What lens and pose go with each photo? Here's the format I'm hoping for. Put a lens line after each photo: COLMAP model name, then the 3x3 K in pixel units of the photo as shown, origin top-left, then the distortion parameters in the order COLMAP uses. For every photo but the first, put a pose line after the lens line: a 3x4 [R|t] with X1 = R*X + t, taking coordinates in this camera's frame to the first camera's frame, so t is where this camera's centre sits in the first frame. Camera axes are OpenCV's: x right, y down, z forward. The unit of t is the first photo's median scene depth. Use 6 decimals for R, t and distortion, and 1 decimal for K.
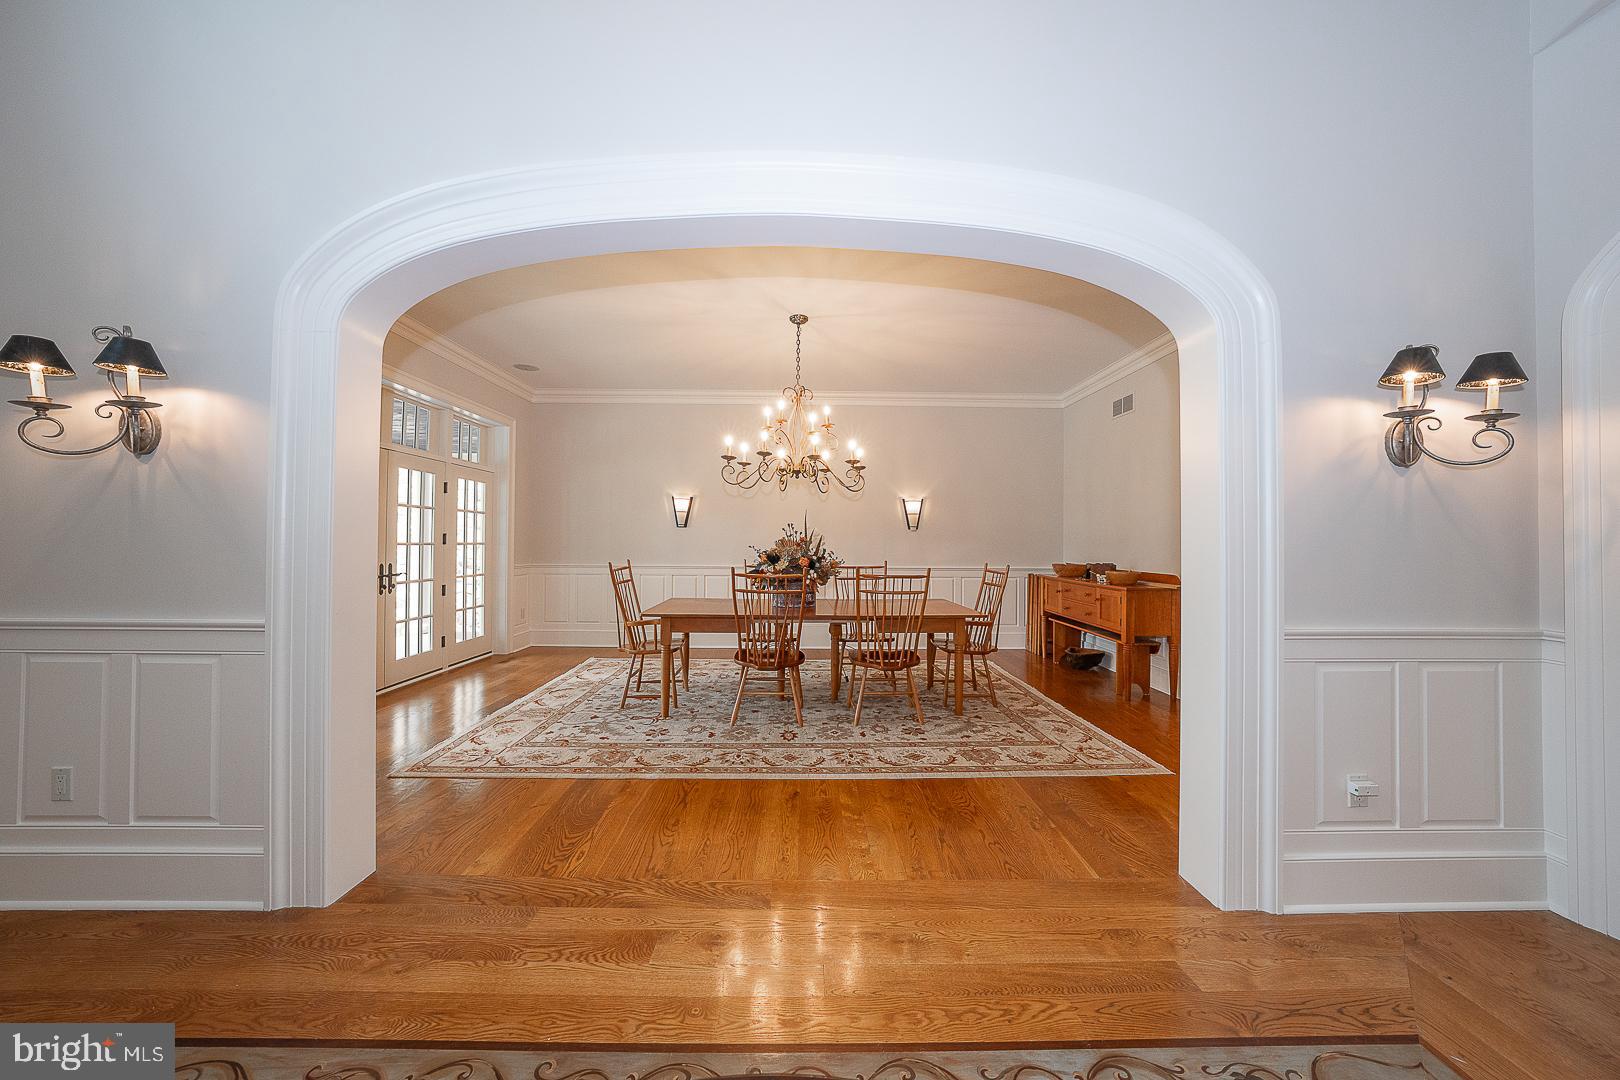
lens RADIAL K [[546.0, 0, 810.6], [0, 546.0, 532.0], [0, 0, 1]] dist [-0.014779, 0.003882]
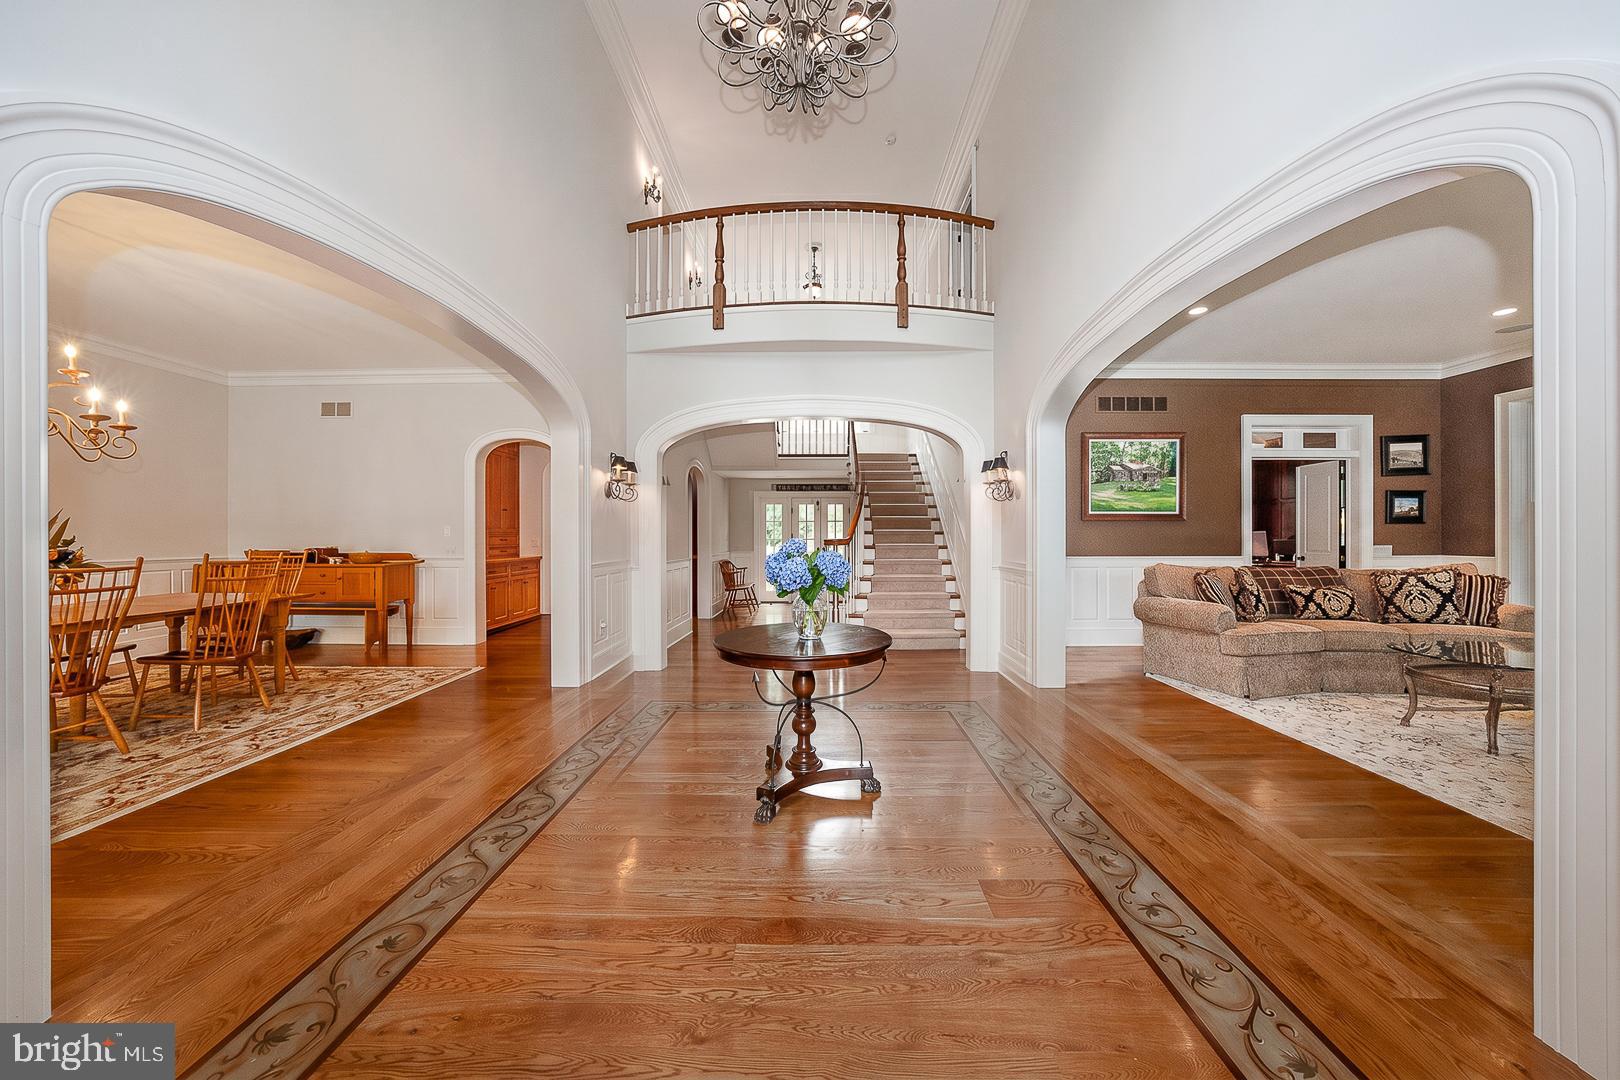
lens RADIAL K [[559.2, 0, 813.0], [0, 559.2, 535.1], [0, 0, 1]] dist [-0.020719, 0.004278]
pose [[-0.000202, 0.003290, 0.999995, -0.932063], [-0.035584, 0.999361, -0.003295, -0.000680], [-0.999367, -0.035585, -0.000085, -0.015460]]
